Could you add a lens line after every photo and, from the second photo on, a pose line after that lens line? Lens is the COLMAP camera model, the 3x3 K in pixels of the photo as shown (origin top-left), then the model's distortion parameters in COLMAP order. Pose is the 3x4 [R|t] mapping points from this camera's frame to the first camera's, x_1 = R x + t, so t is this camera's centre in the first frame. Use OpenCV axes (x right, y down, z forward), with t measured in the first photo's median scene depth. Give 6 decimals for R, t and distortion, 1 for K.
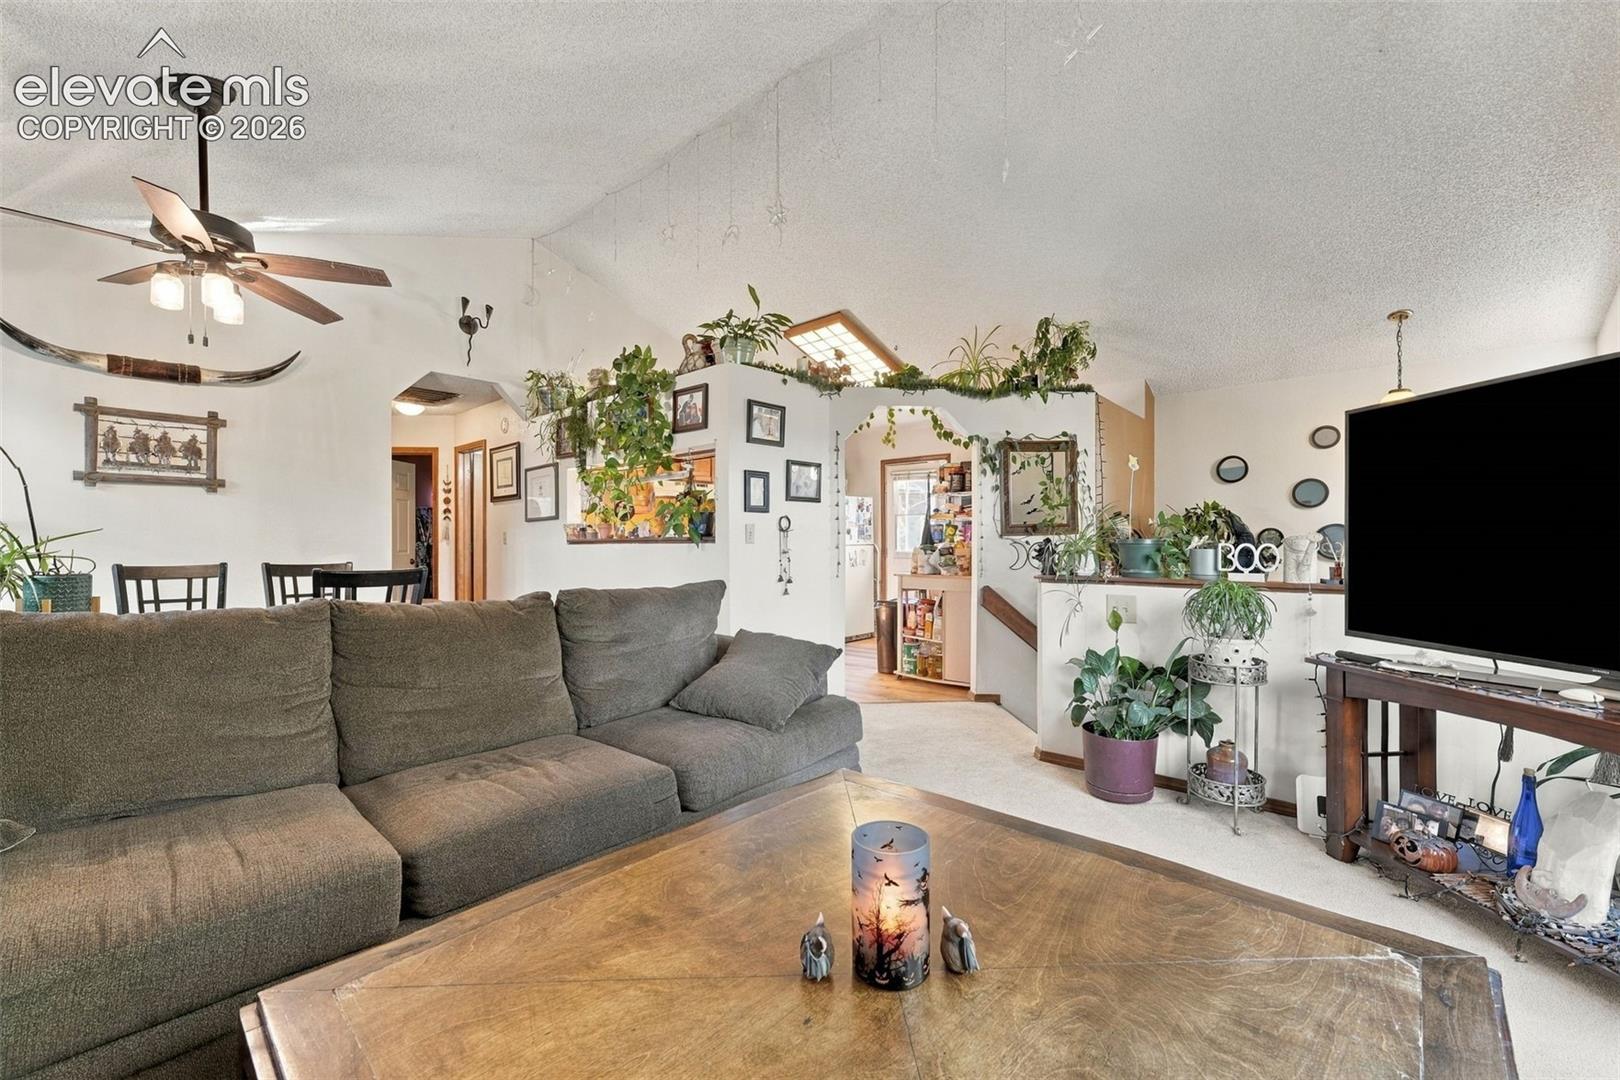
lens RADIAL K [[639.6, 0, 816.3], [0, 639.6, 559.0], [0, 0, 1]] dist [0.002342, 0.000409]
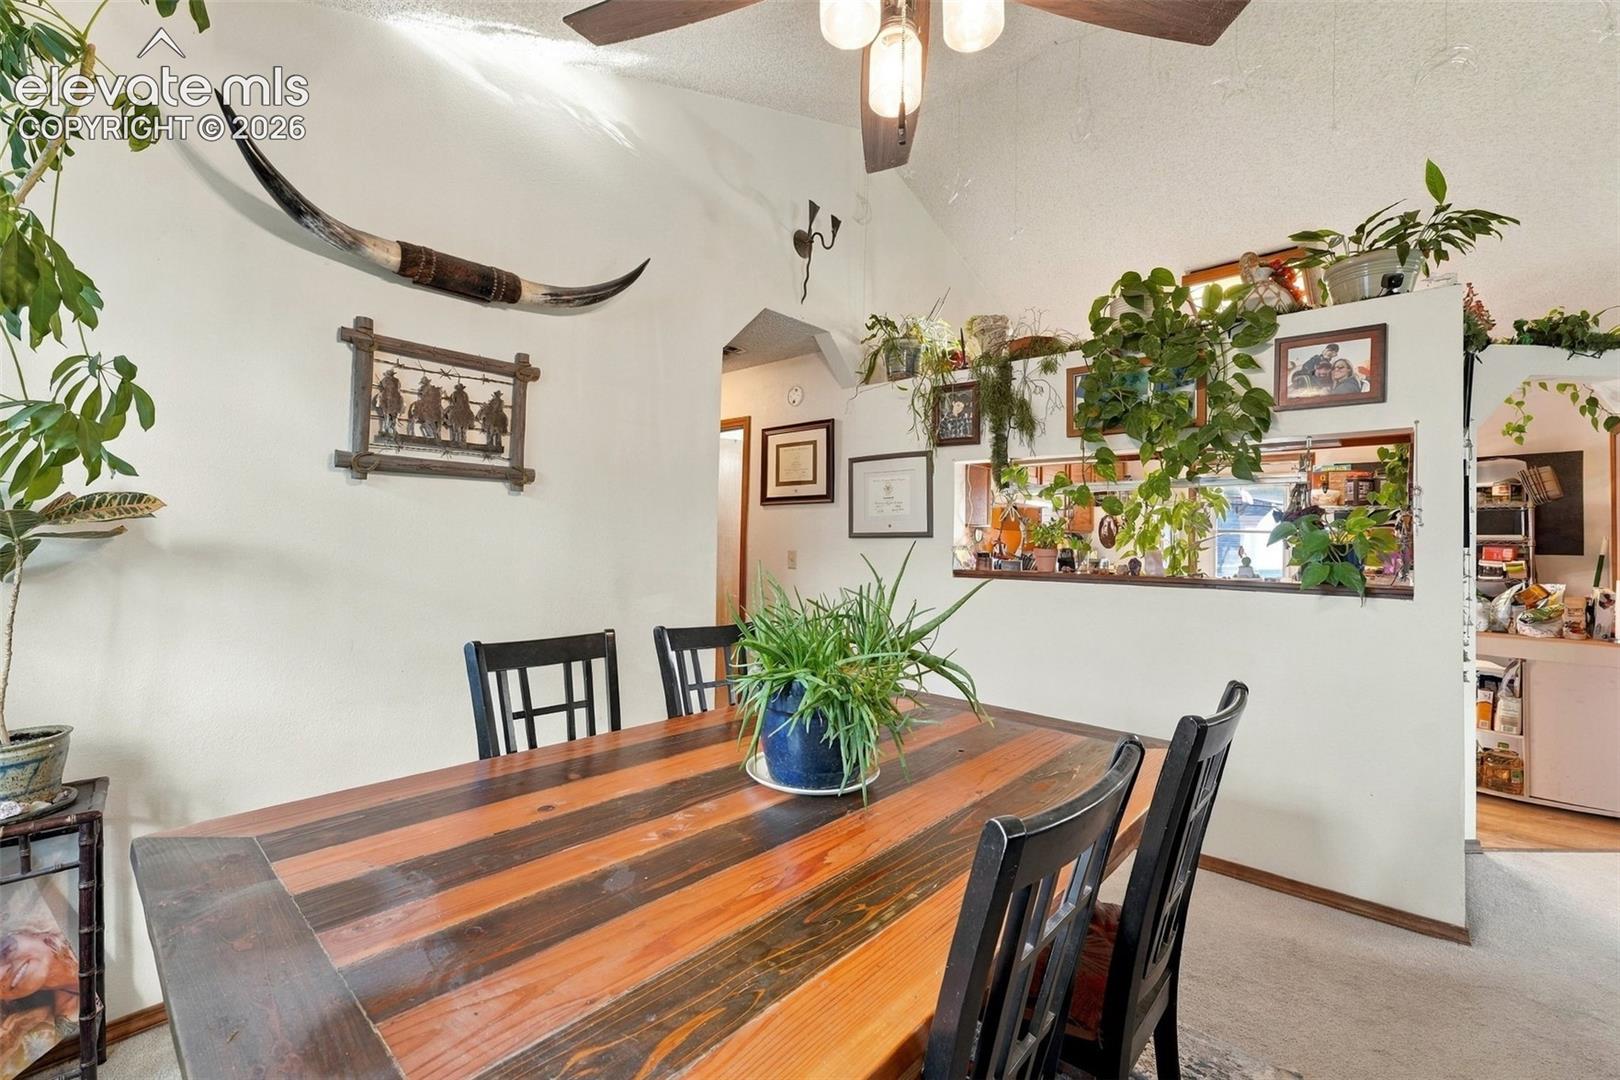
lens RADIAL K [[669.8, 0, 804.2], [0, 669.8, 536.7], [0, 0, 1]] dist [-0.042390, 0.028971]
pose [[0.999719, 0.023713, 0.000585, -0.686867], [-0.023691, 0.999410, -0.024872, -0.054425], [-0.001174, 0.024851, 0.999690, 0.402525]]
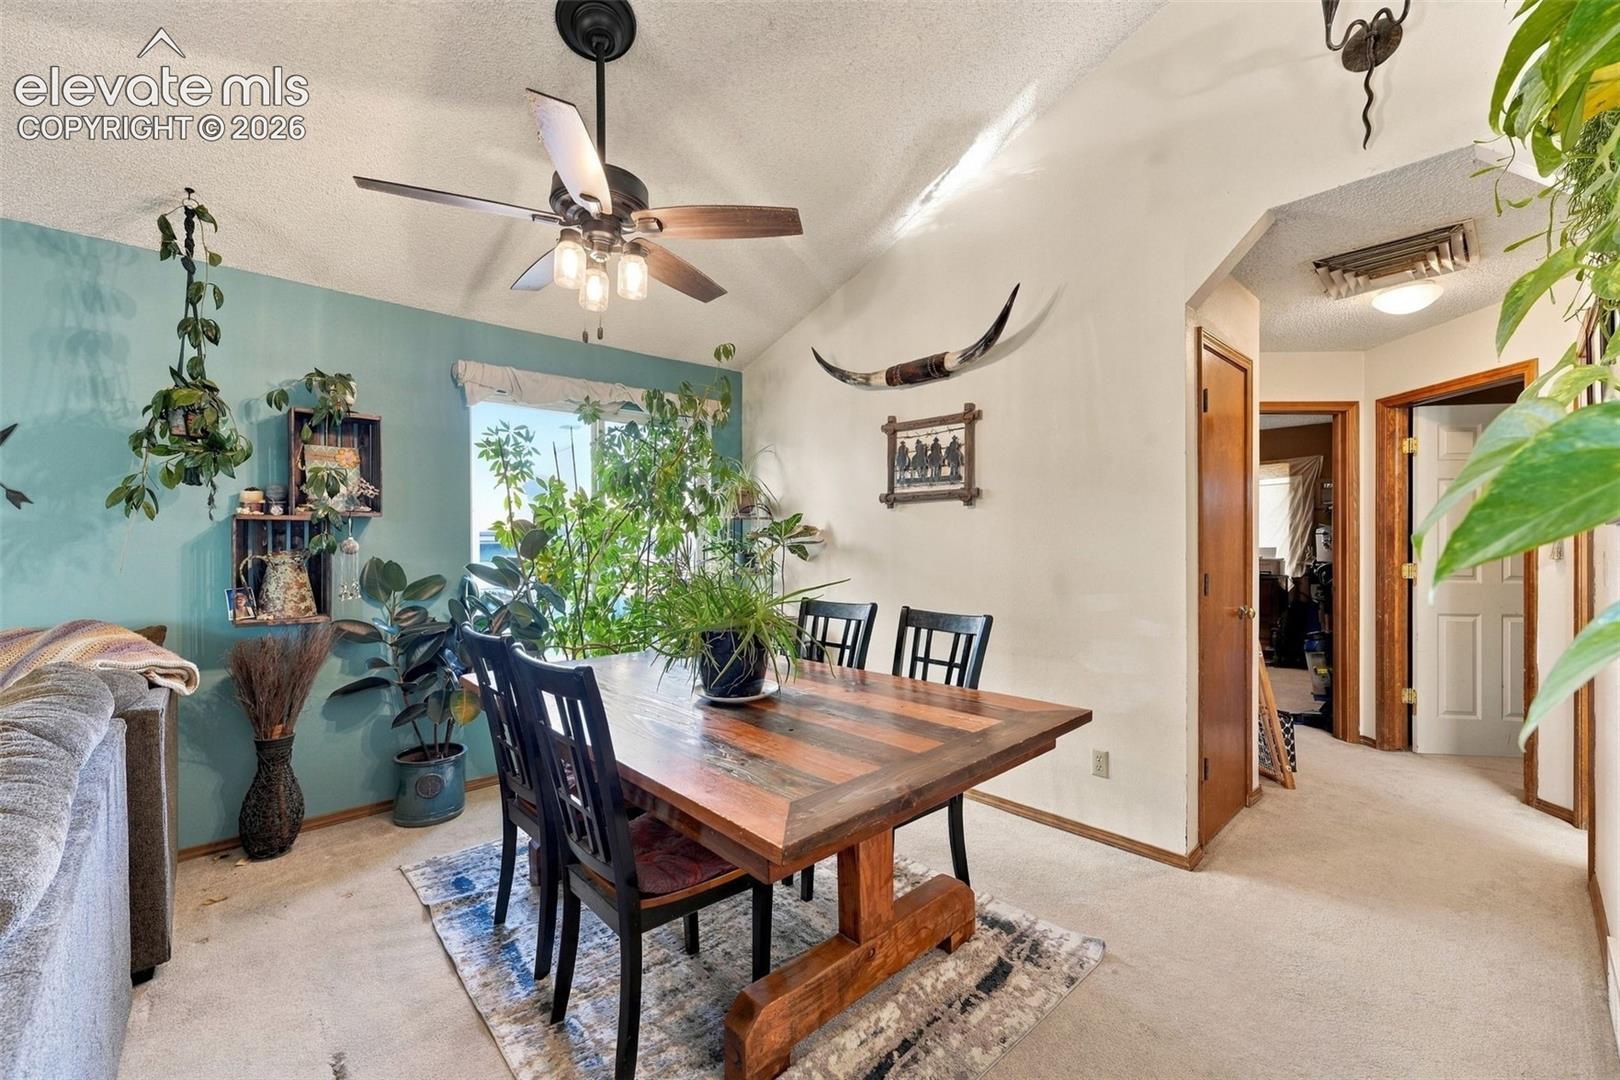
lens RADIAL K [[669.8, 0, 804.2], [0, 669.8, 536.7], [0, 0, 1]] dist [-0.042390, 0.028971]
pose [[-0.099193, -0.000245, -0.995068, -0.118500], [-0.019415, 0.999810, 0.001689, -0.064651], [0.994879, 0.019487, -0.099179, 0.889576]]
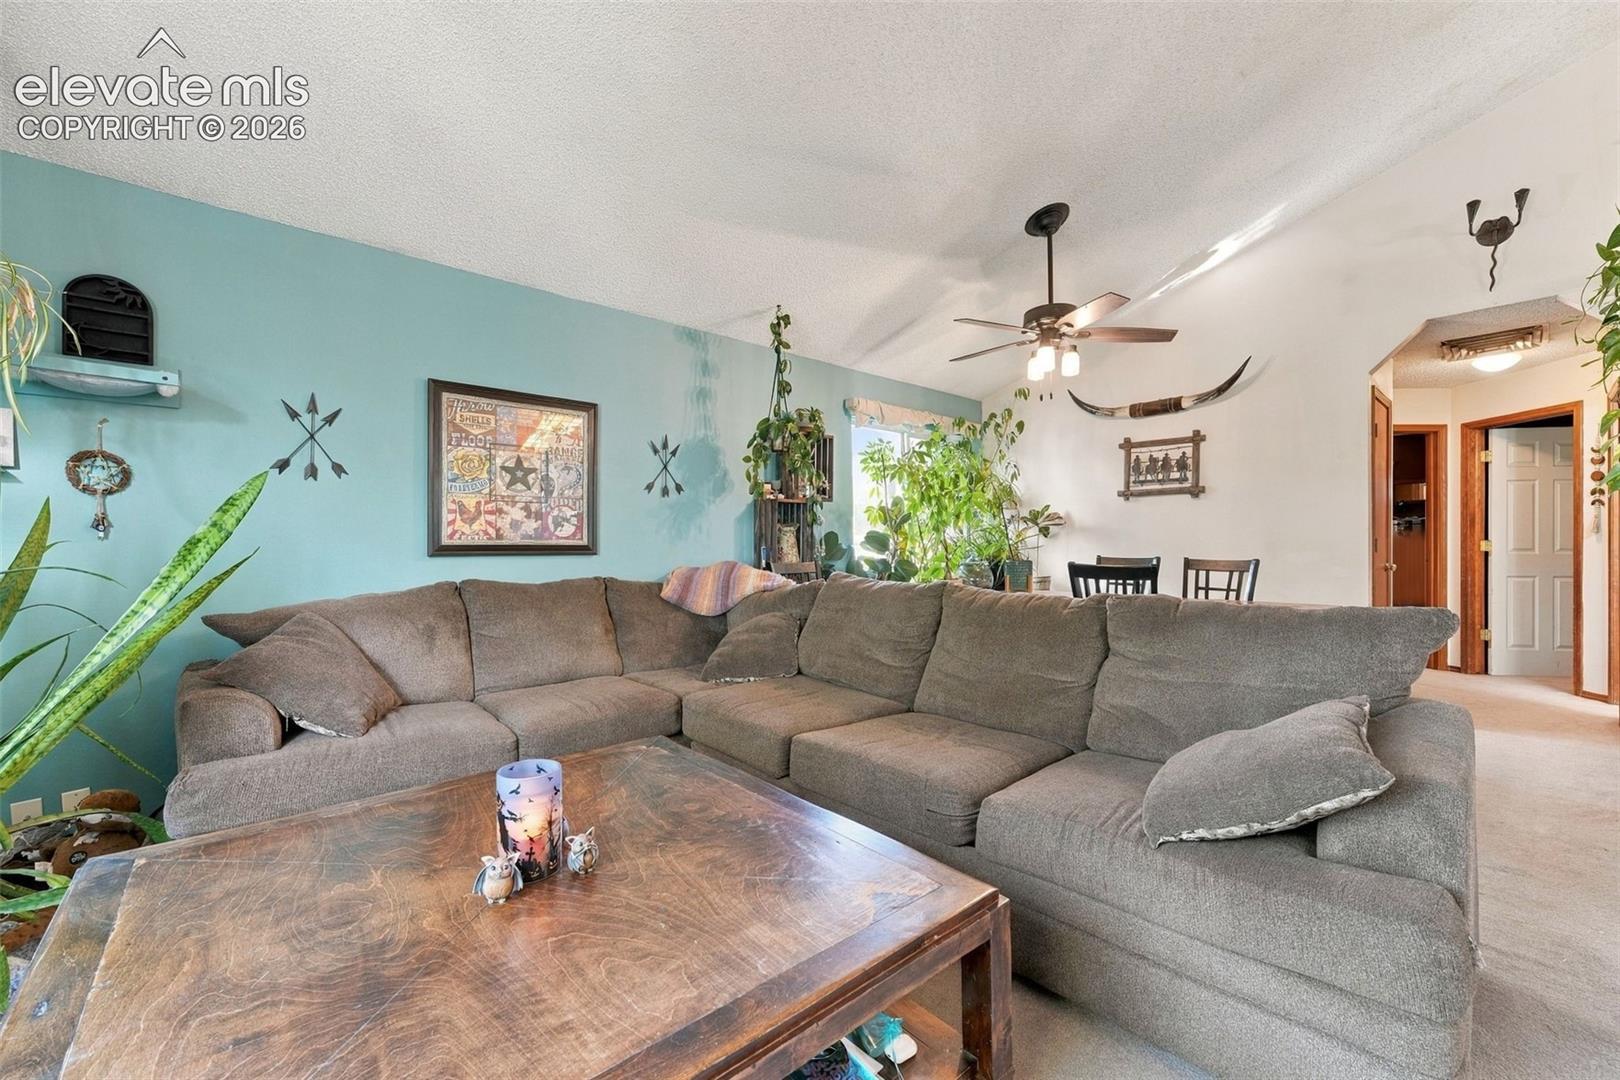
lens RADIAL K [[667.0, 0, 813.8], [0, 667.0, 538.5], [0, 0, 1]] dist [-0.002757, 0.014243]
pose [[-0.090152, -0.007228, -0.995902, 0.348300], [-0.020657, 0.999772, -0.005386, -0.007990], [0.995714, 0.020086, -0.090280, 0.415601]]
